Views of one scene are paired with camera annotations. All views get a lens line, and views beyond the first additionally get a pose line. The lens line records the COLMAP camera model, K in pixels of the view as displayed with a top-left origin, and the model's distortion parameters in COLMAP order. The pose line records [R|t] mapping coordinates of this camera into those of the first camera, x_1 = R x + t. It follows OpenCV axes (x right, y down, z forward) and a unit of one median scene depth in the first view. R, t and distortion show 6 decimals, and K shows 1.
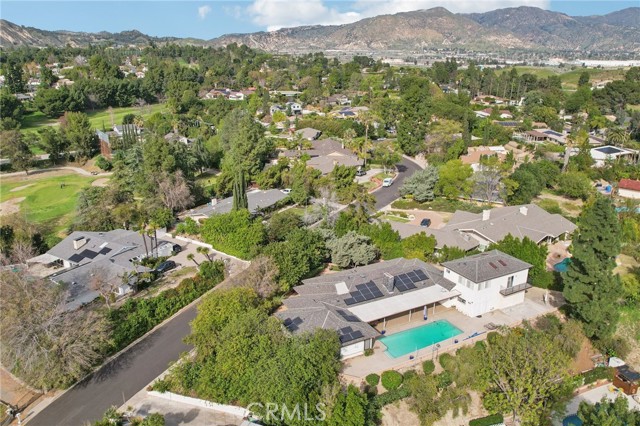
lens RADIAL K [[498.8, 0, 320.0], [0, 498.8, 213.0], [0, 0, 1]] dist [-0.009399, -0.002328]
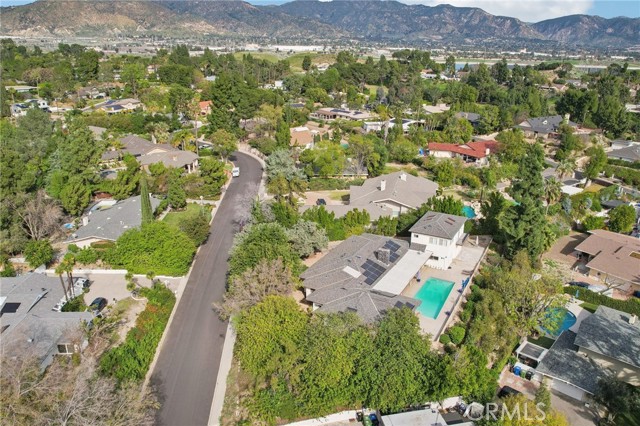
lens RADIAL K [[498.8, 0, 320.0], [0, 498.8, 213.0], [0, 0, 1]] dist [-0.009399, -0.002328]
pose [[0.846637, -0.176064, 0.502202, -0.239777], [0.163928, 0.984081, 0.068646, -0.023130], [-0.506294, 0.024207, 0.862021, 0.071970]]
